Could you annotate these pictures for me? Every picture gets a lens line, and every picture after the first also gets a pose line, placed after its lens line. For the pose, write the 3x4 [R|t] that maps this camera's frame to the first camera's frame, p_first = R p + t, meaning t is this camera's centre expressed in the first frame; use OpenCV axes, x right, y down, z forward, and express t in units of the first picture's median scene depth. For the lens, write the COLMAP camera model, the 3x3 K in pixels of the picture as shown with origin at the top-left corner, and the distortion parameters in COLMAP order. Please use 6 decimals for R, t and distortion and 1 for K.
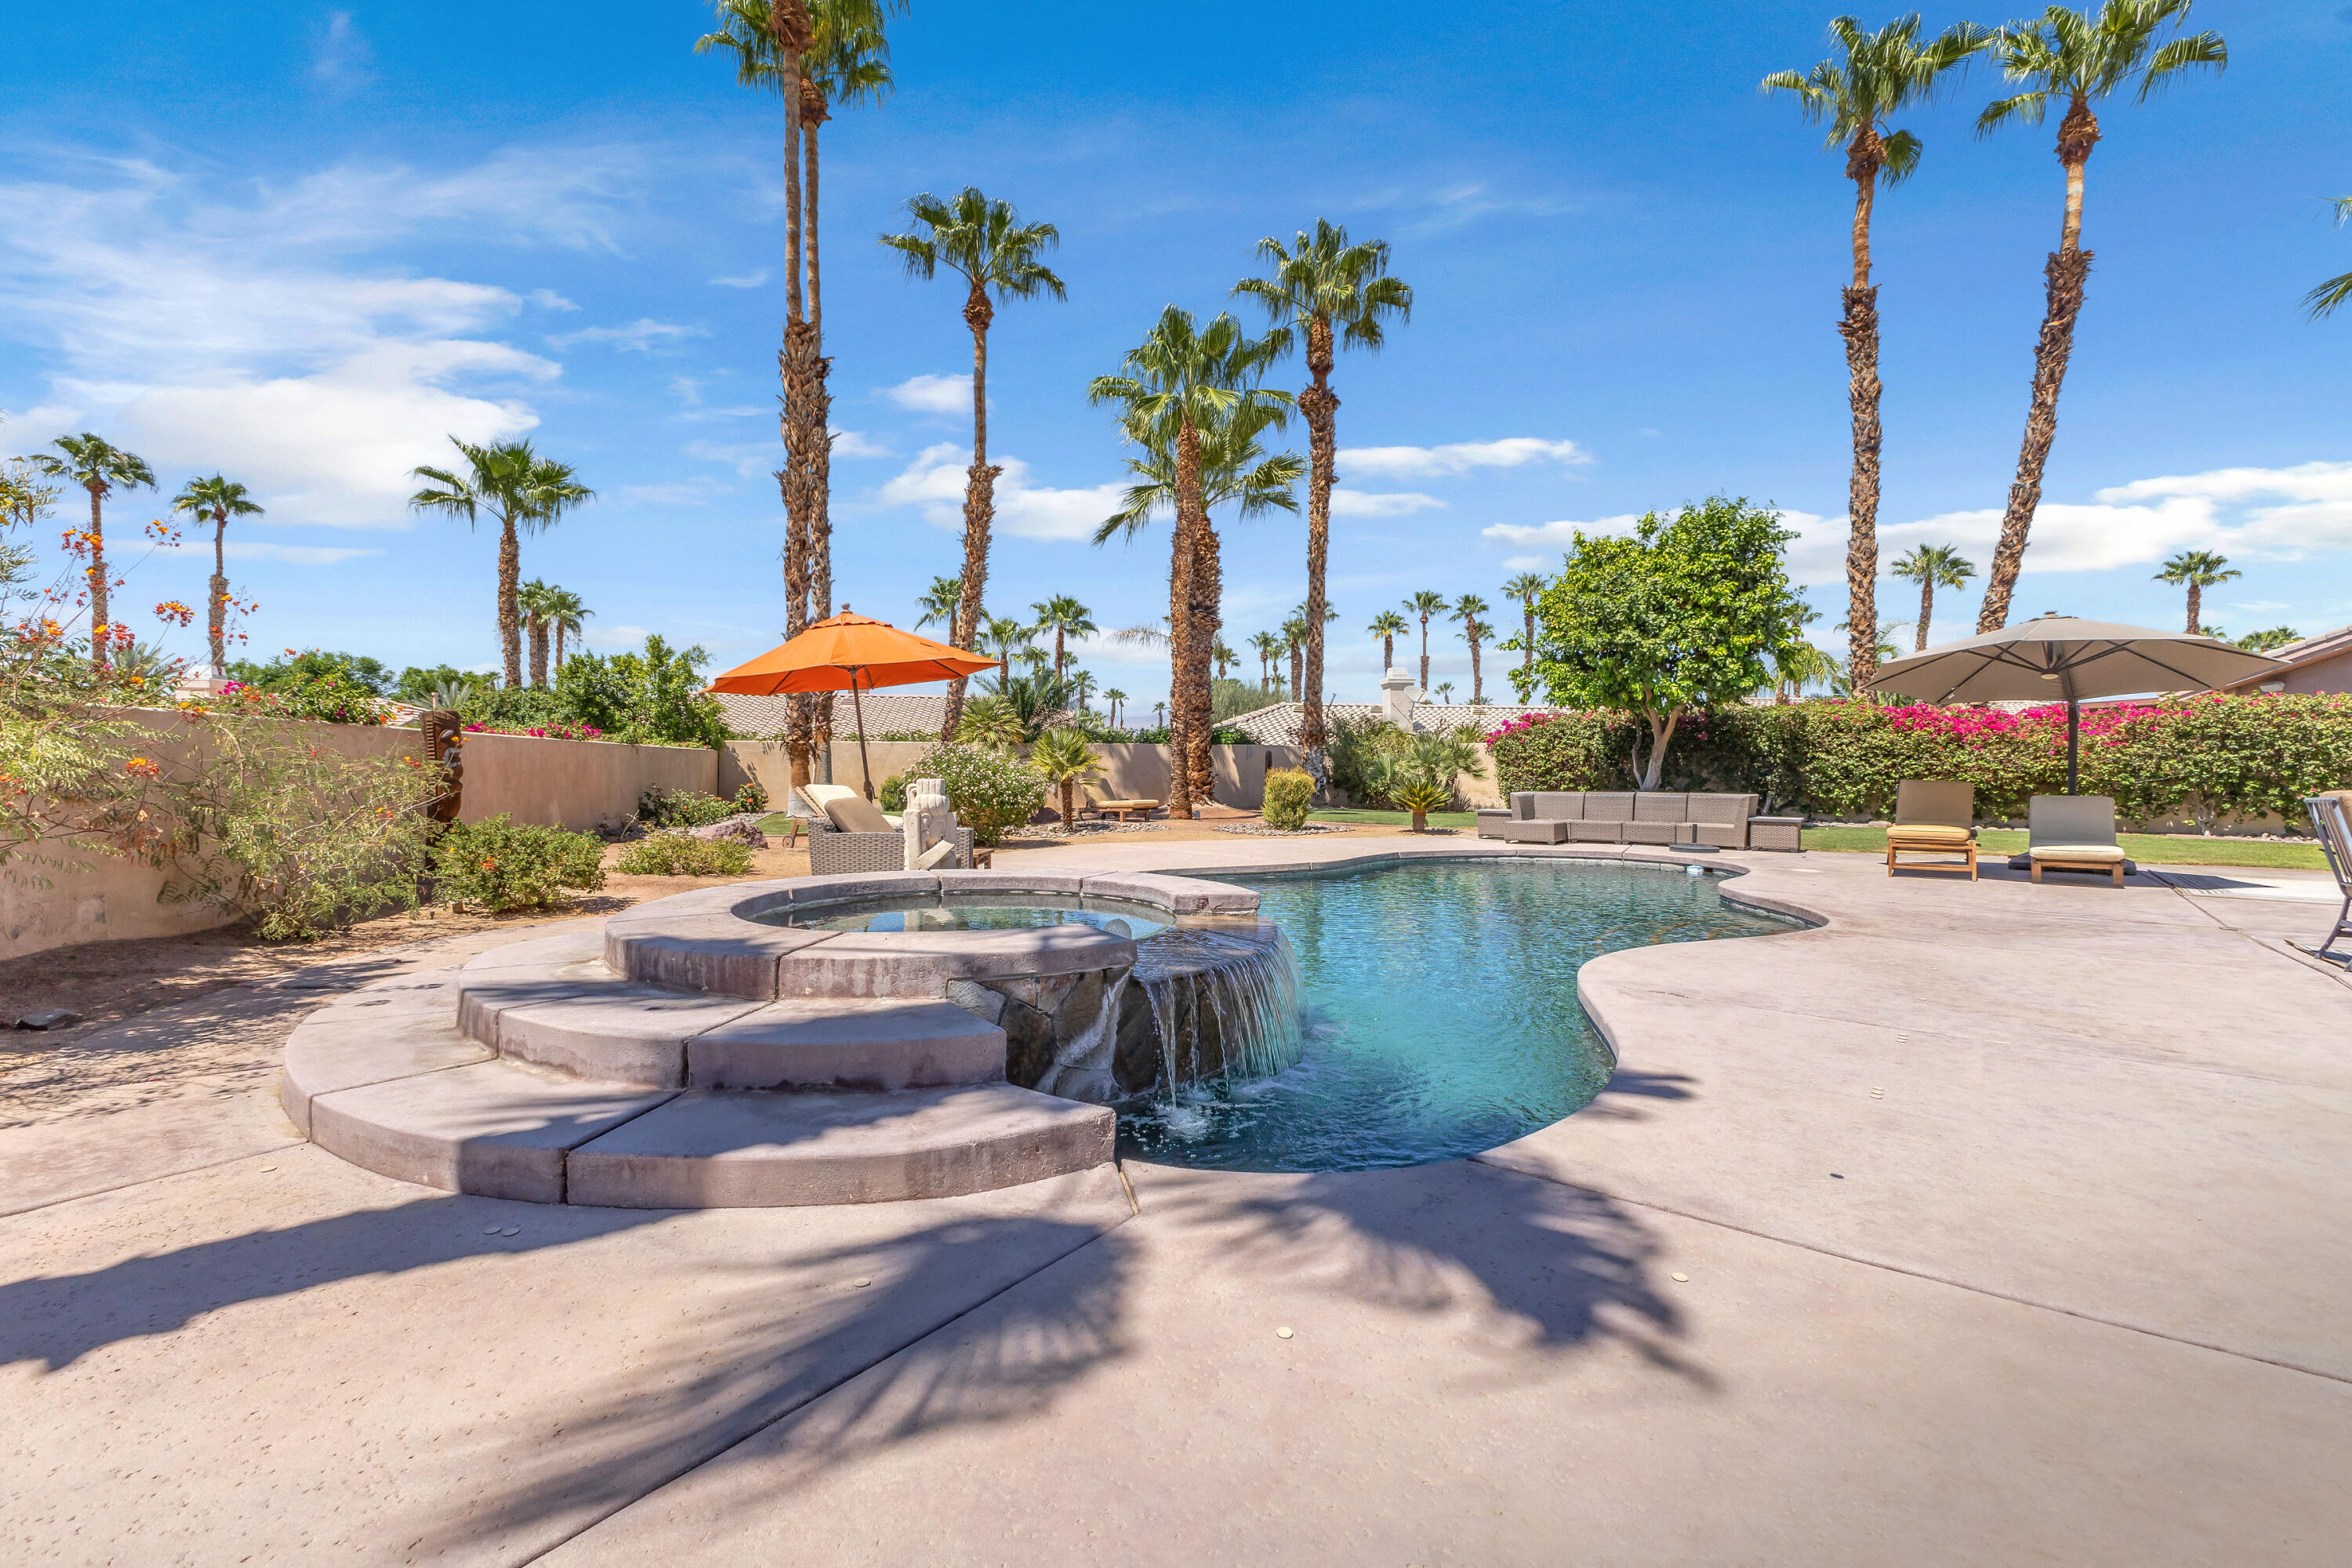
lens RADIAL K [[1009.7, 0, 1181.2], [0, 1009.7, 778.6], [0, 0, 1]] dist [0.007589, -0.002976]
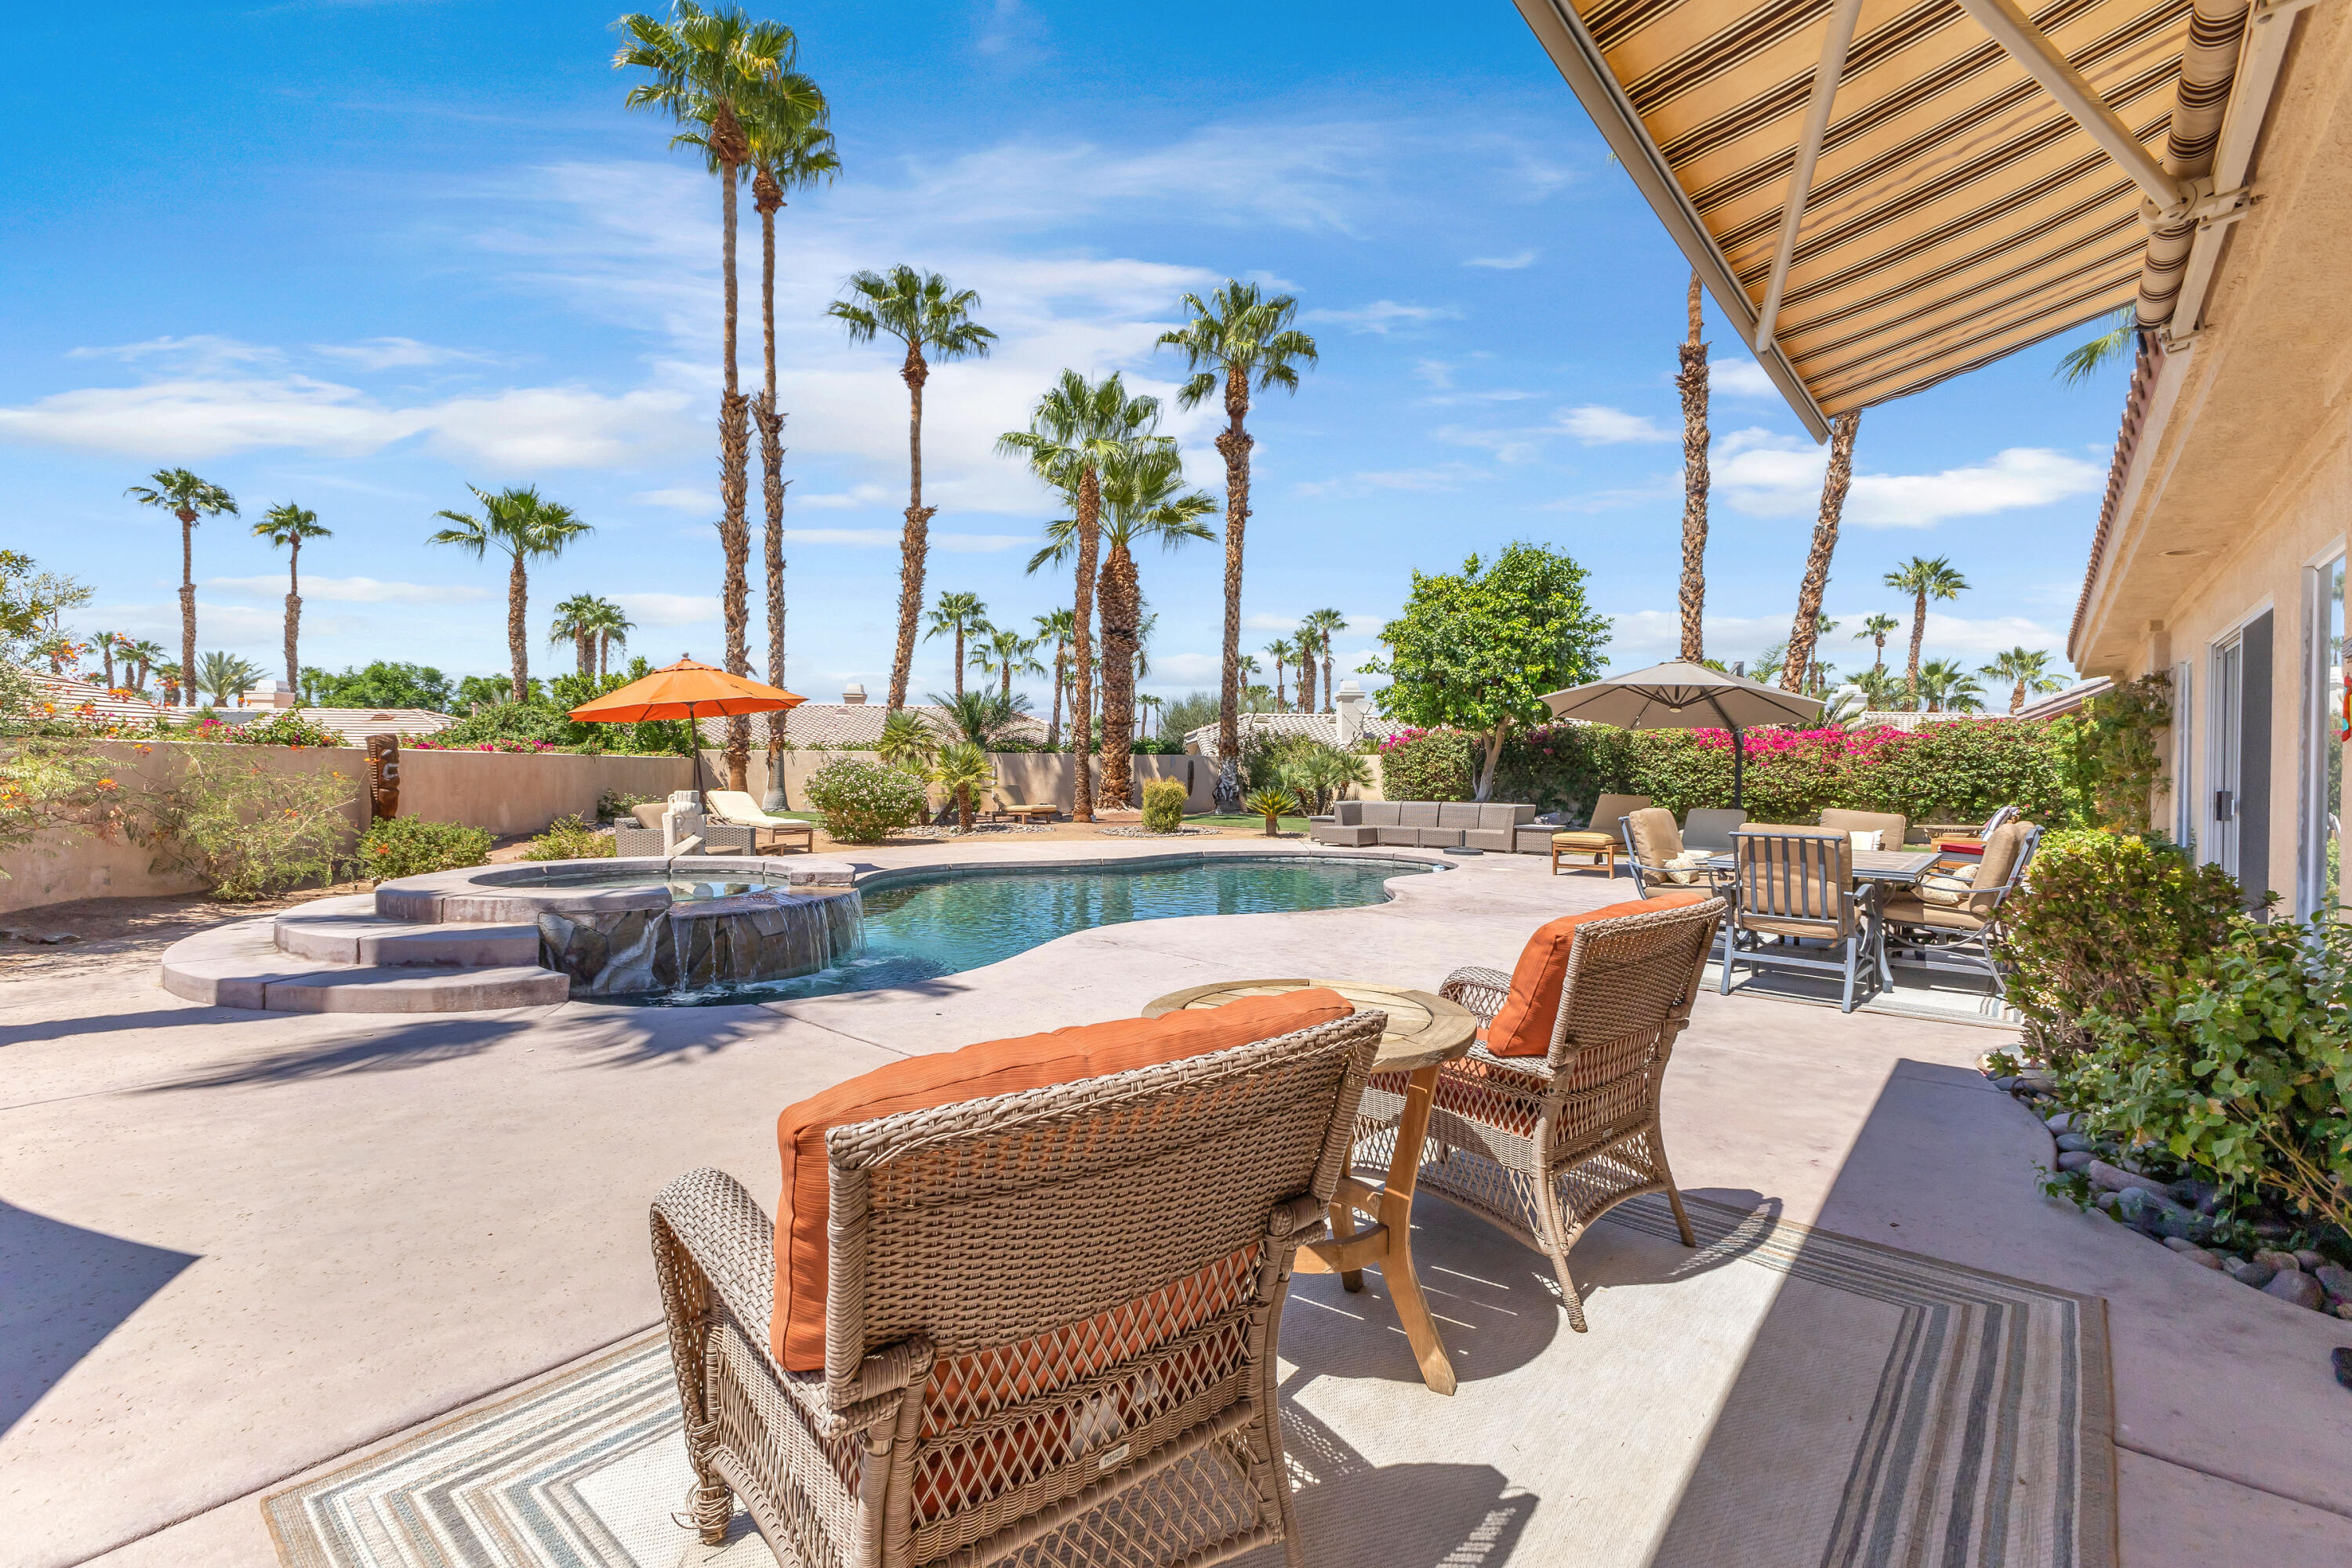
lens RADIAL K [[1009.7, 0, 1184.8], [0, 1009.7, 782.4], [0, 0, 1]] dist [0.007589, -0.002976]
pose [[0.998733, 0.006939, -0.049851, 0.159609], [-0.006934, 0.999976, 0.000270, -0.005383], [0.049852, 0.000076, 0.998757, -0.111128]]
